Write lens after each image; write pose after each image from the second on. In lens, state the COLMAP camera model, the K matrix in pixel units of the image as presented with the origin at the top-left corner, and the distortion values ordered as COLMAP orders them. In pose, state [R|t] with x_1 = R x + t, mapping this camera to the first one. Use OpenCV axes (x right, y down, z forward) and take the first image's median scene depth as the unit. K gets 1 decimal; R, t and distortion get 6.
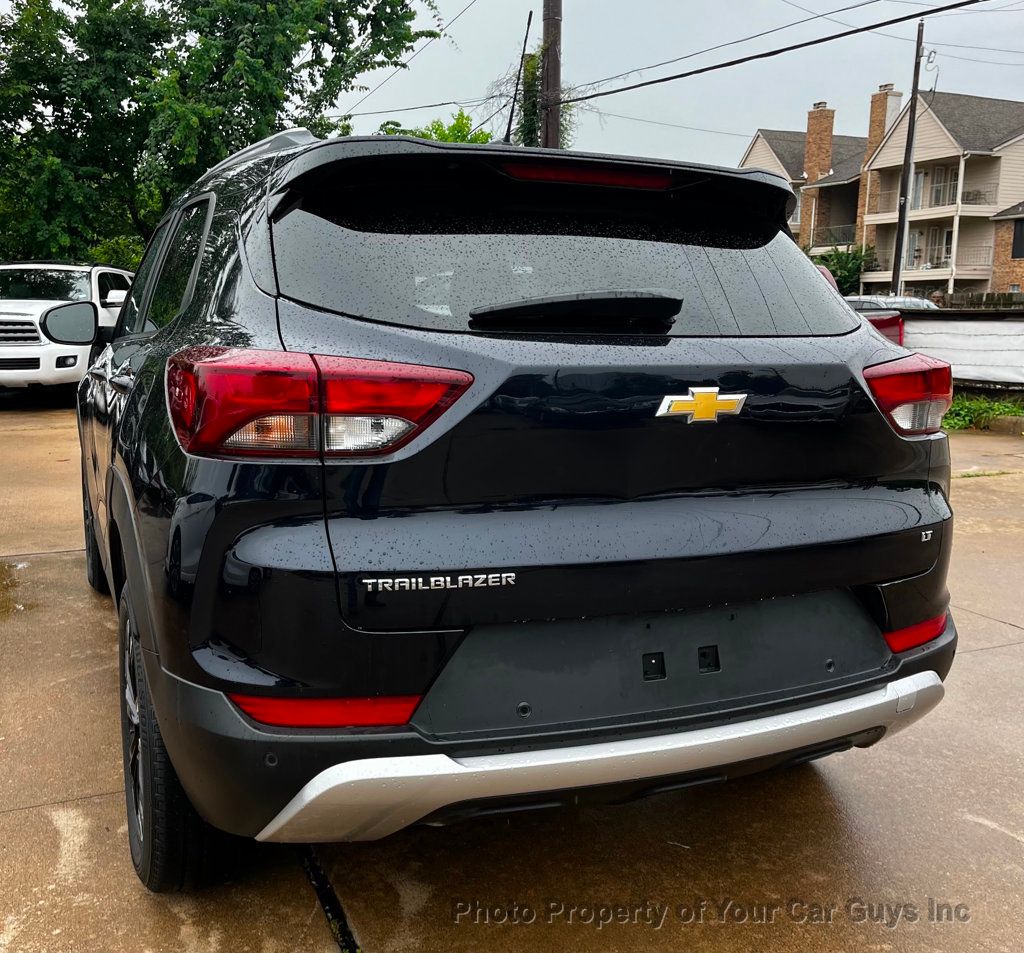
lens RADIAL K [[1048.5, 0, 509.4], [0, 1048.5, 523.3], [0, 0, 1]] dist [0.027882, -0.013056]
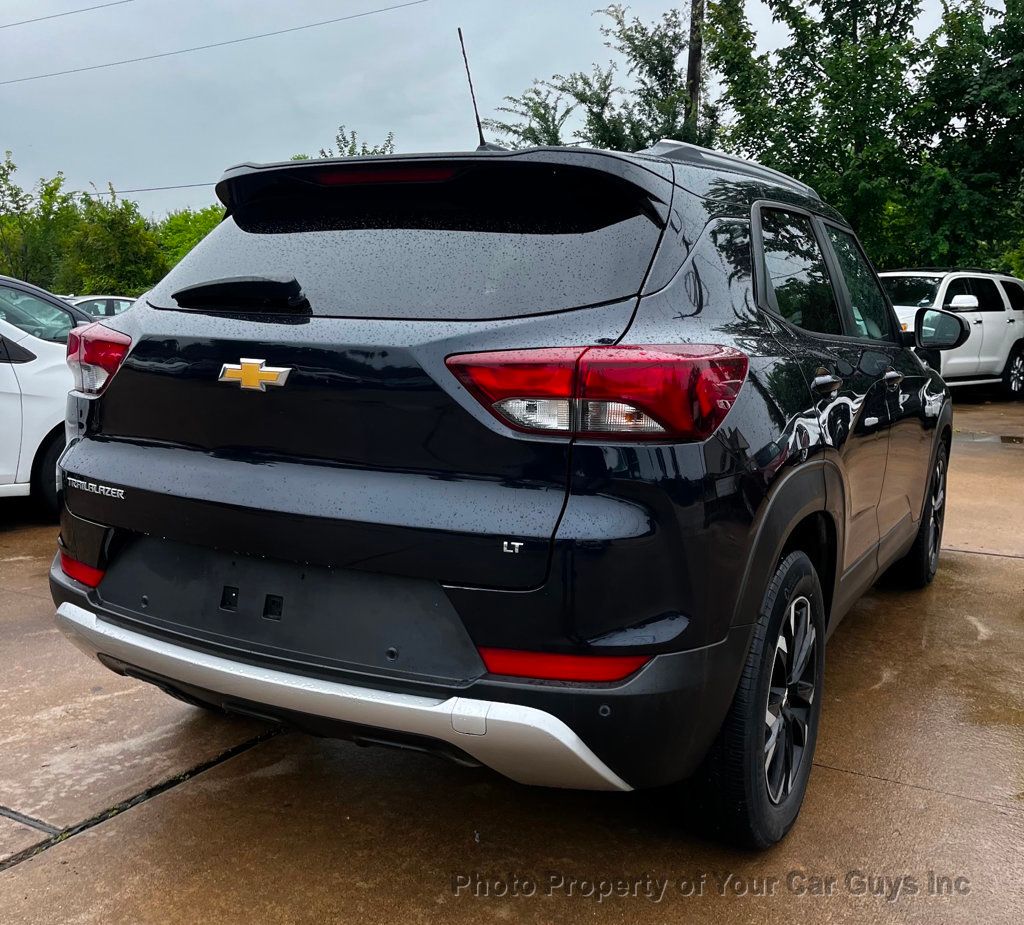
lens RADIAL K [[1037.8, 0, 515.0], [0, 1037.8, 494.6], [0, 0, 1]] dist [0.059345, -0.051998]
pose [[0.606241, 0.139341, -0.782979, 0.195531], [-0.165678, 0.985058, 0.047023, -0.013253], [0.777832, 0.101215, 0.620268, 0.083908]]
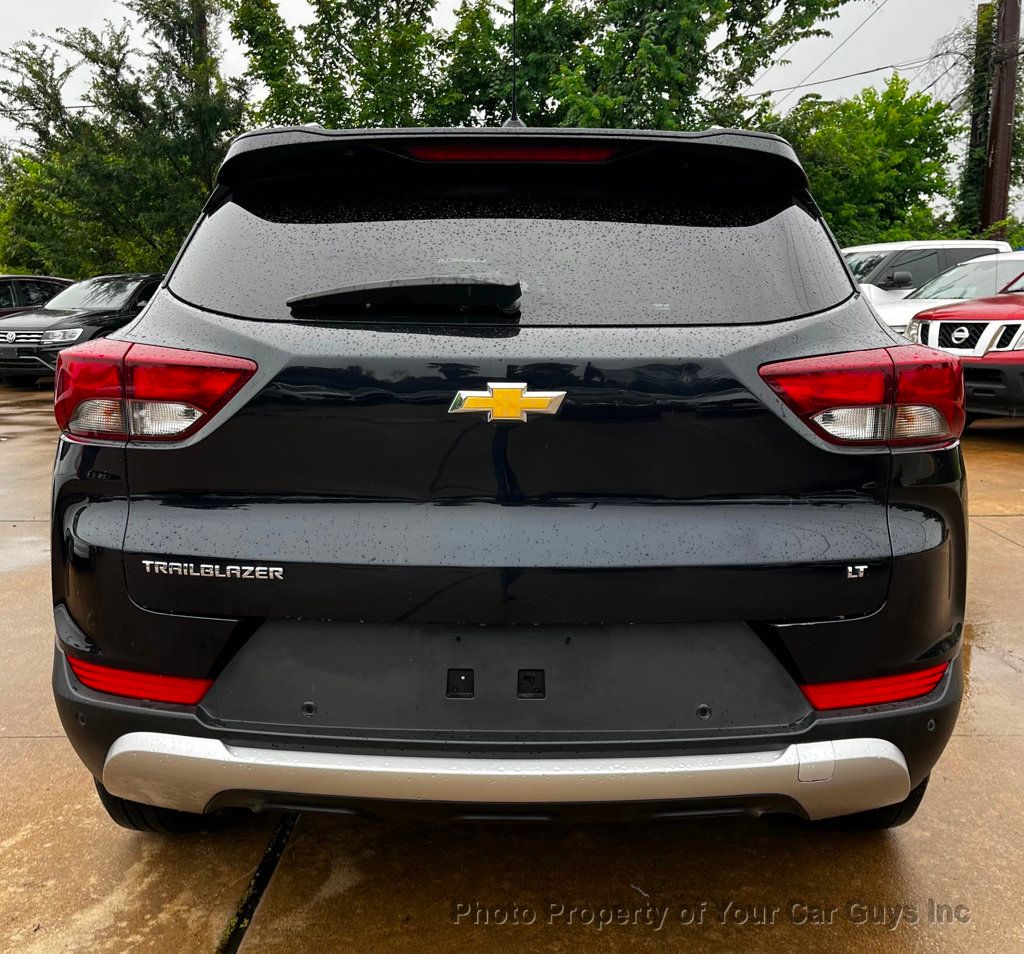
lens RADIAL K [[1056.4, 0, 514.8], [0, 1056.4, 513.4], [0, 0, 1]] dist [0.041403, -0.041691]
pose [[0.910592, 0.071092, -0.407147, 0.088749], [-0.069554, 0.997405, 0.018598, -0.005403], [0.407413, 0.011383, 0.913173, 0.027097]]
